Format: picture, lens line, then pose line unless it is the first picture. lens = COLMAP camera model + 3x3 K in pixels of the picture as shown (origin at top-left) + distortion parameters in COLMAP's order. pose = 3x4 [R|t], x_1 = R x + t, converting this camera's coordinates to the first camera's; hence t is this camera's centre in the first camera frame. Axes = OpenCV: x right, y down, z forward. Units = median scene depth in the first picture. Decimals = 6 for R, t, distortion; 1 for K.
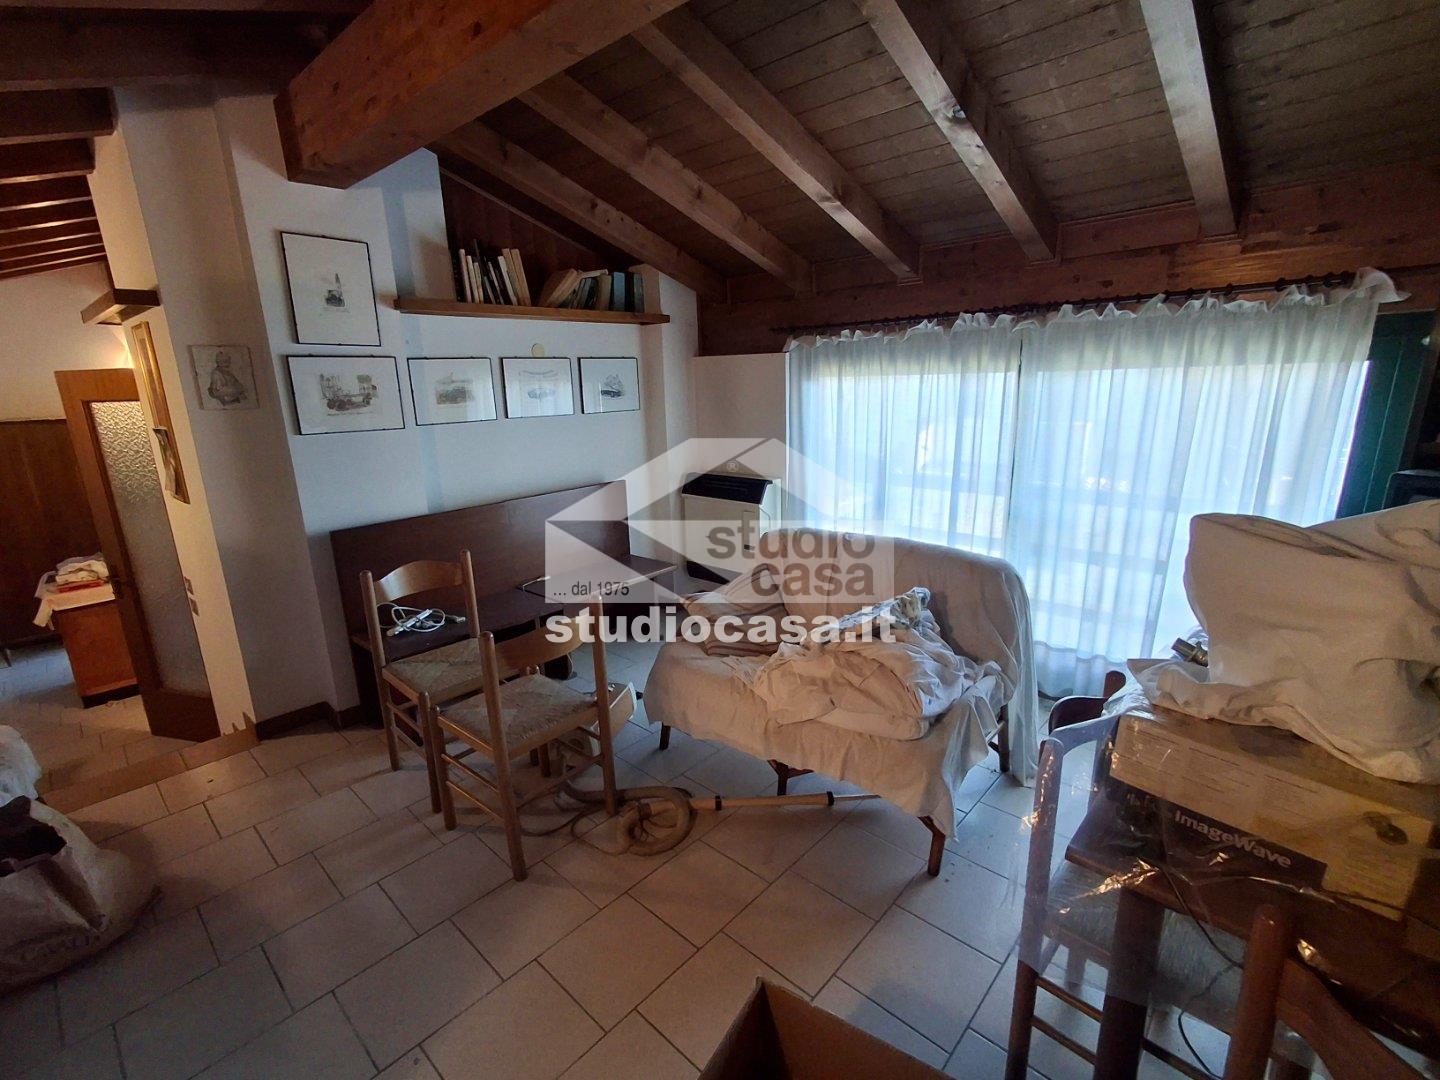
lens RADIAL K [[659.9, 0, 717.0], [0, 659.9, 550.9], [0, 0, 1]] dist [-0.001880, 0.001089]
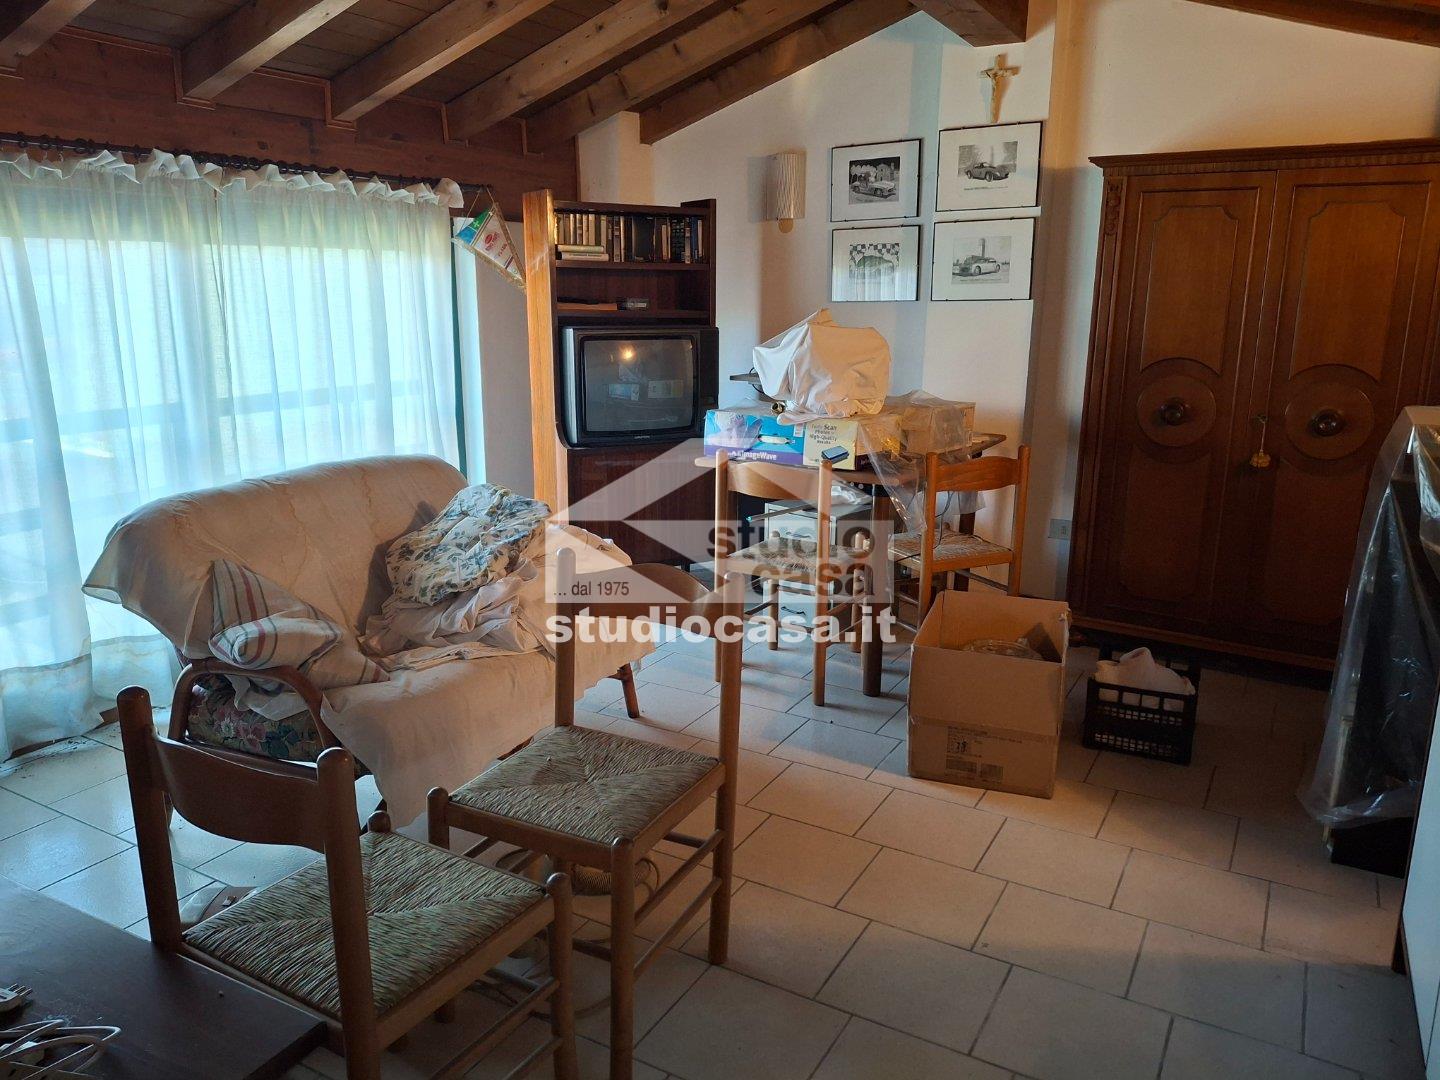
lens RADIAL K [[1072.0, 0, 721.6], [0, 1072.0, 548.3], [0, 0, 1]] dist [0.050320, -0.102505]
pose [[-0.237978, -0.201466, 0.950146, -0.981628], [0.243689, 0.934575, 0.259200, -0.135379], [-0.940203, 0.293224, -0.173313, 0.836780]]
